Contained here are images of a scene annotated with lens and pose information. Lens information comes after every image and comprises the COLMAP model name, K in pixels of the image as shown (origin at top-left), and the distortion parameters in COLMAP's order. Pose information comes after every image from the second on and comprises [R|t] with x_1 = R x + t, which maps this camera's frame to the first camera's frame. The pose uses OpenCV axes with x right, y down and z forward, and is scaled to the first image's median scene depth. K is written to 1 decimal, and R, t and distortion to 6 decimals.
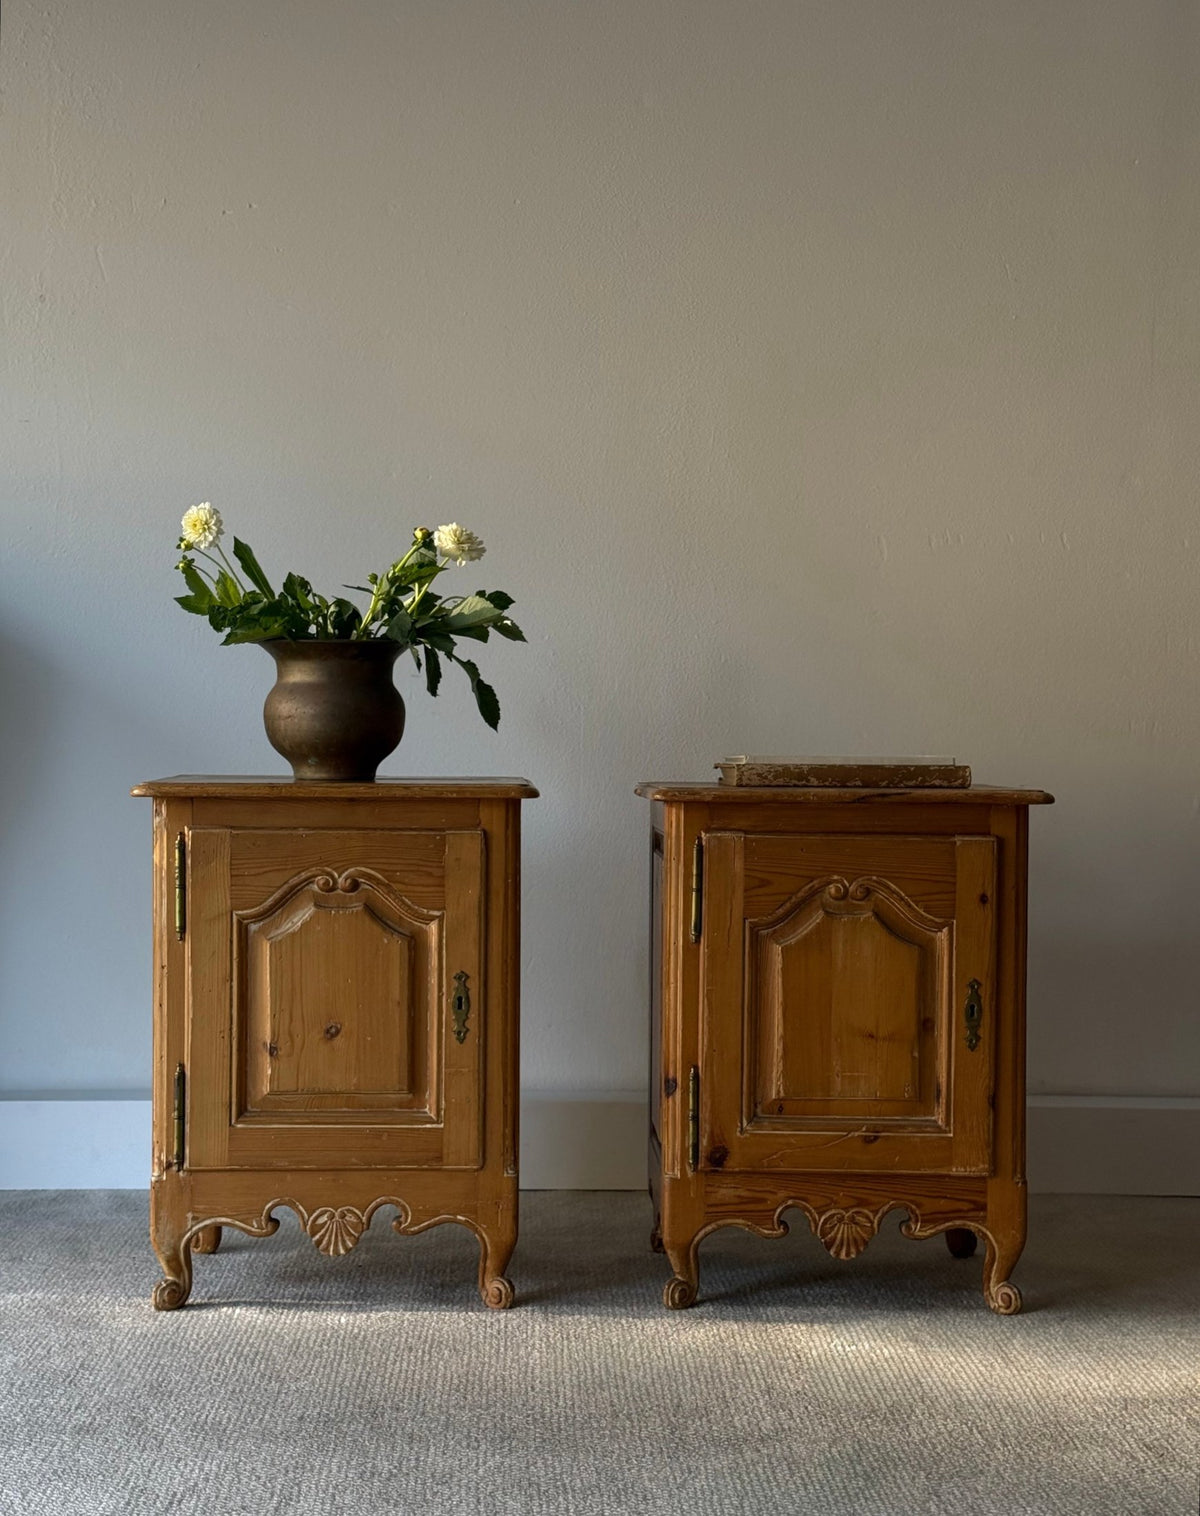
lens RADIAL K [[2132.1, 0, 473.5], [0, 2132.1, 800.6], [0, 0, 1]] dist [0.113616, -0.029043]
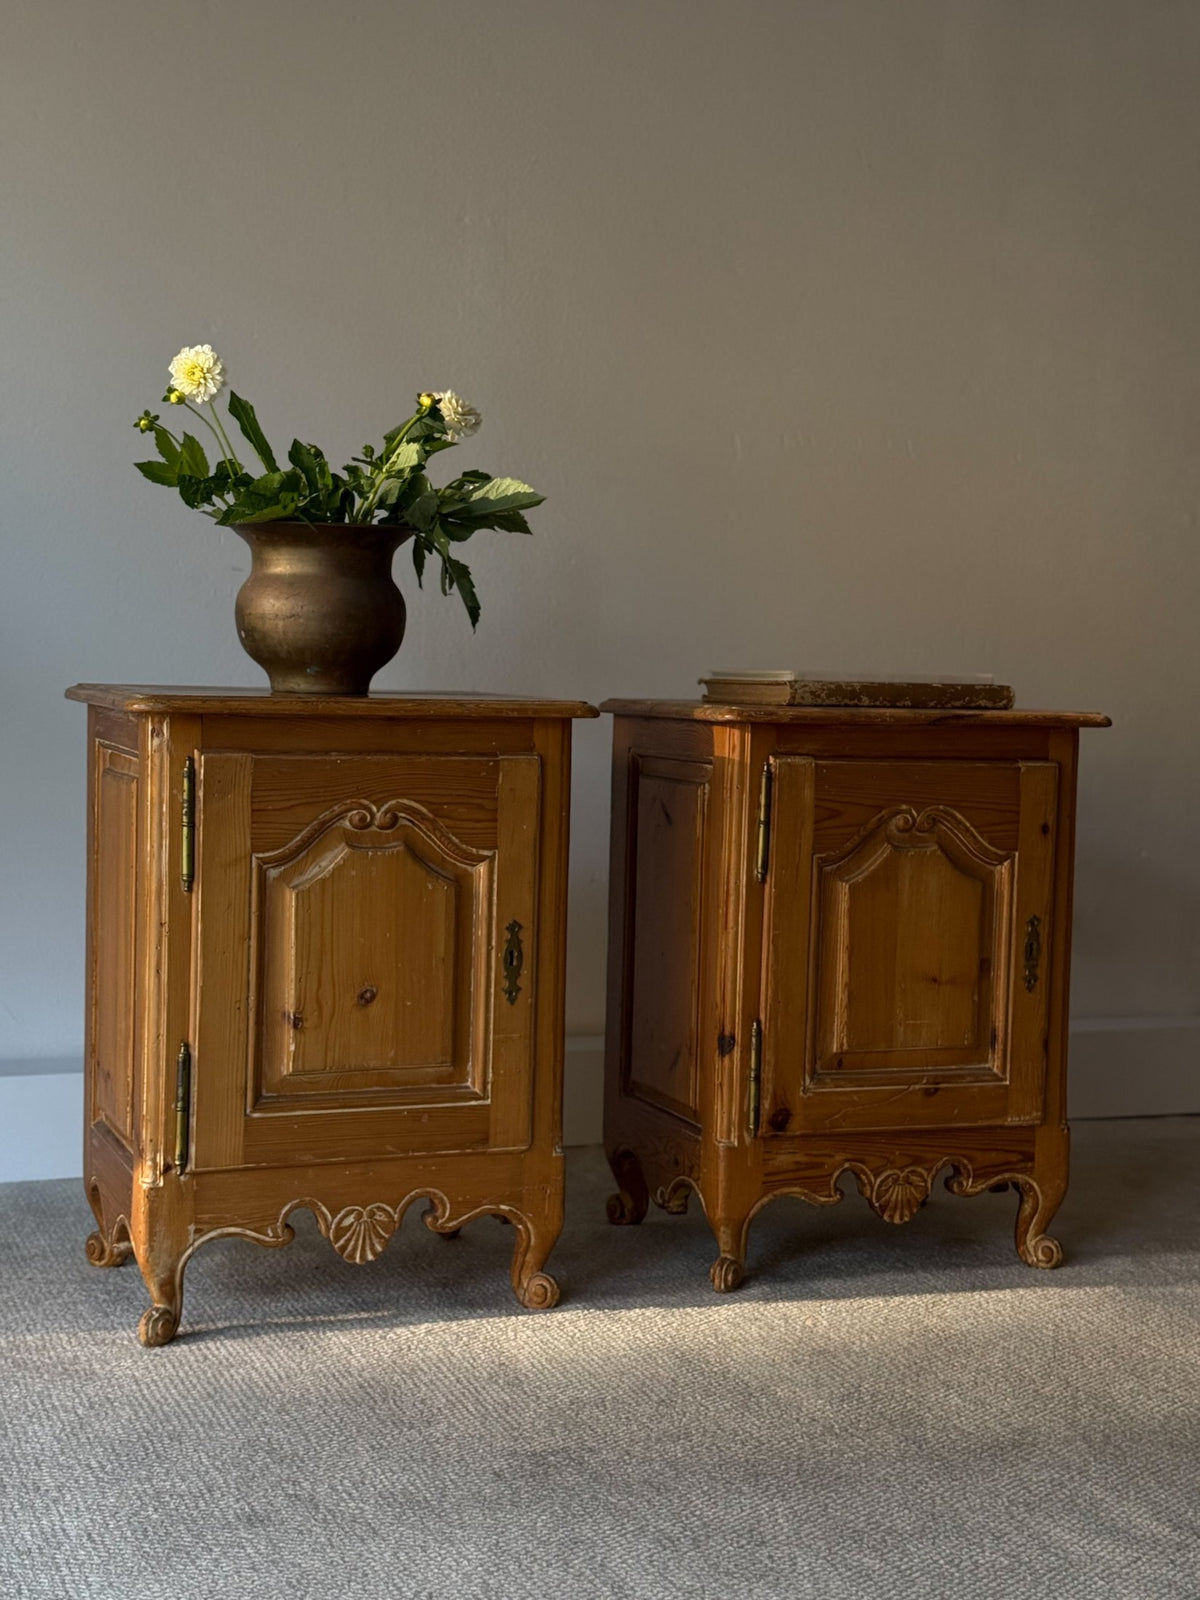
lens RADIAL K [[2198.4, 0, 600.0], [0, 2198.4, 800.0], [0, 0, 1]] dist [0.152072, -0.198374]
pose [[0.945073, -0.005651, 0.326811, -0.257552], [-0.007574, 0.999203, 0.039180, -0.002773], [-0.326773, -0.039503, 0.944277, 0.159494]]
